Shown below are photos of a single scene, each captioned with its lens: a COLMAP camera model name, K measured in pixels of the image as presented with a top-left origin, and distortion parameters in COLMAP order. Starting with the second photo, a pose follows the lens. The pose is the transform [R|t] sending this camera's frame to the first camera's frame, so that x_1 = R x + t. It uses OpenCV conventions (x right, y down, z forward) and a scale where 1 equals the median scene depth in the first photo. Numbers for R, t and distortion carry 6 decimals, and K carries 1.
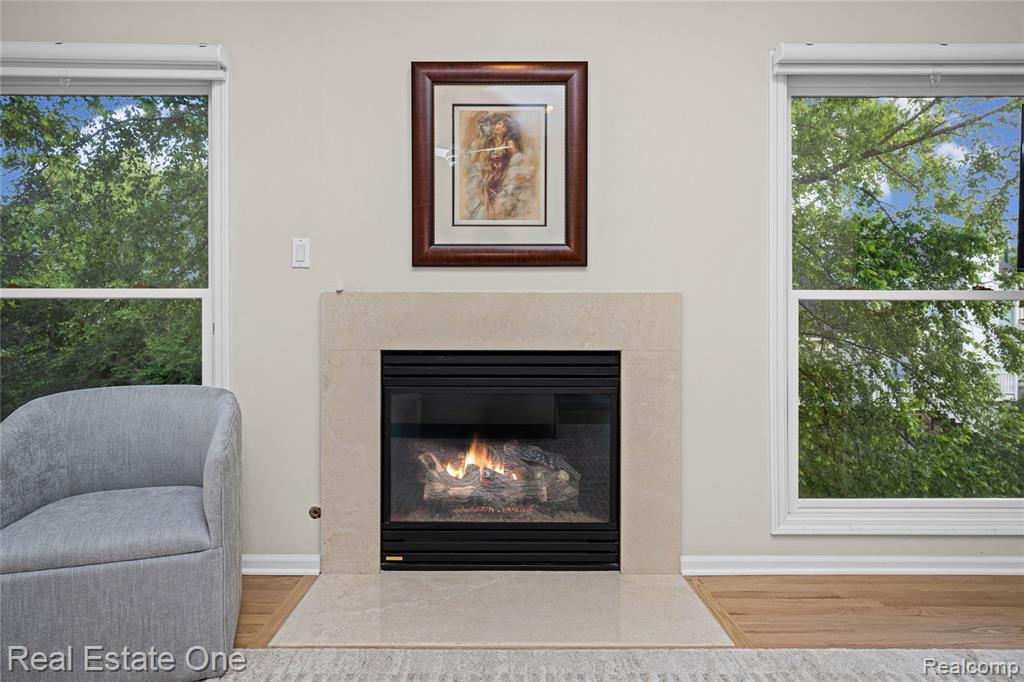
lens RADIAL K [[565.3, 0, 512.0], [0, 565.3, 341.0], [0, 0, 1]] dist [0.000758, -0.001708]
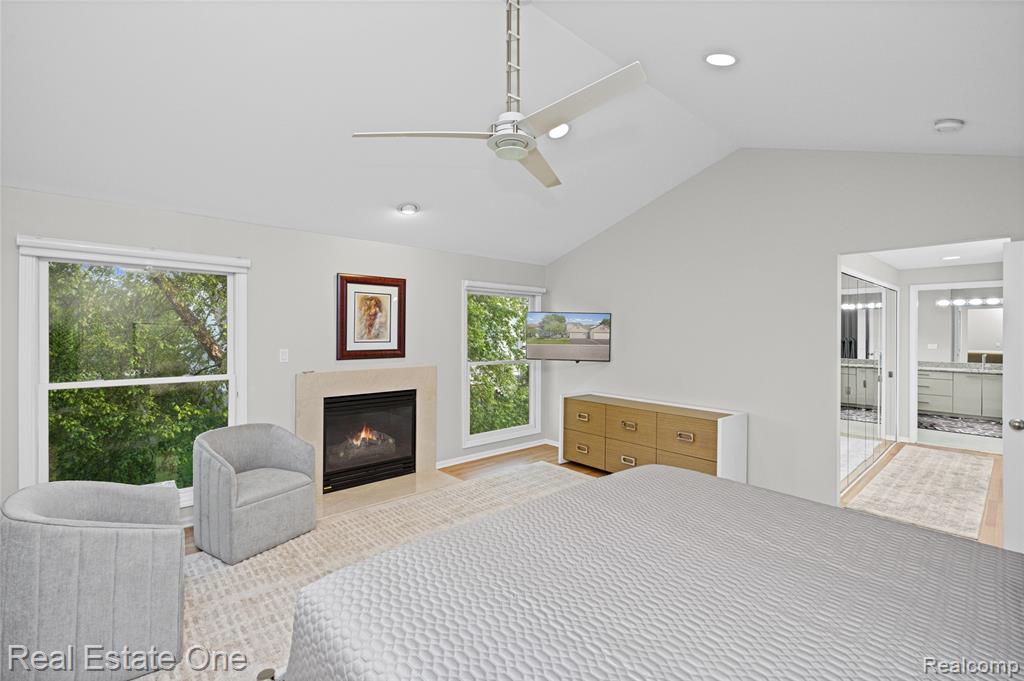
lens RADIAL K [[449.6, 0, 507.0], [0, 449.6, 333.9], [0, 0, 1]] dist [-0.001678, -0.000331]
pose [[0.755125, -0.001138, 0.655580, -0.858885], [-0.002199, 0.999988, 0.004268, -0.248815], [-0.655578, -0.004664, 0.755113, -0.851116]]
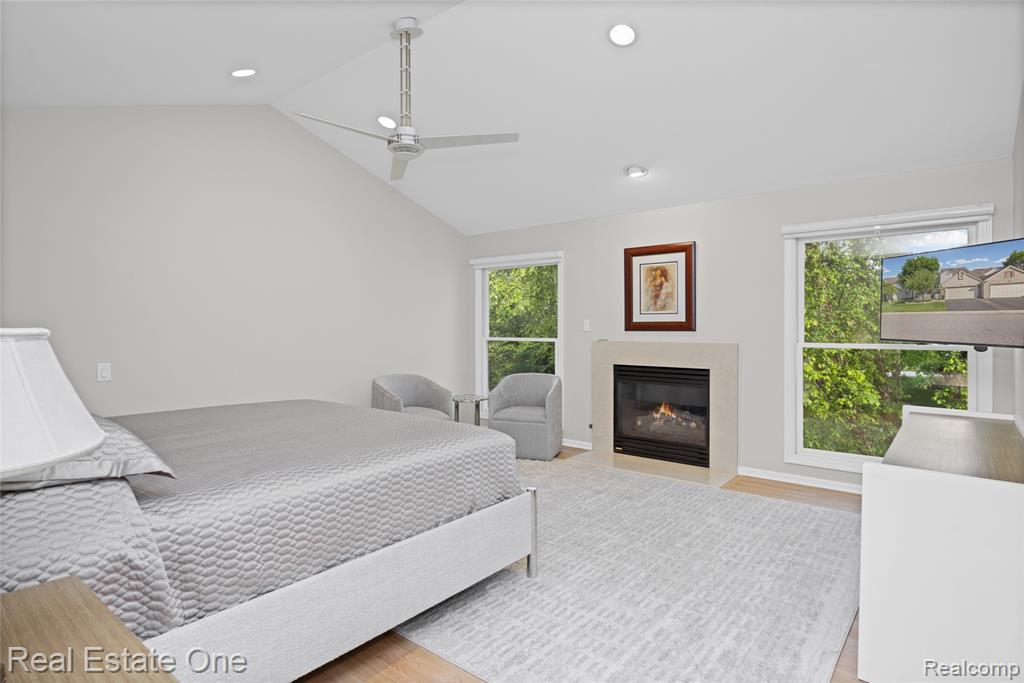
lens RADIAL K [[541.8, 0, 512.0], [0, 541.8, 341.5], [0, 0, 1]] dist [-0.000925, 0.000086]
pose [[0.774841, 0.014304, -0.631994, 0.933643], [-0.000088, 0.999746, 0.022519, -0.139021], [0.632156, -0.017394, 0.774646, -1.138680]]
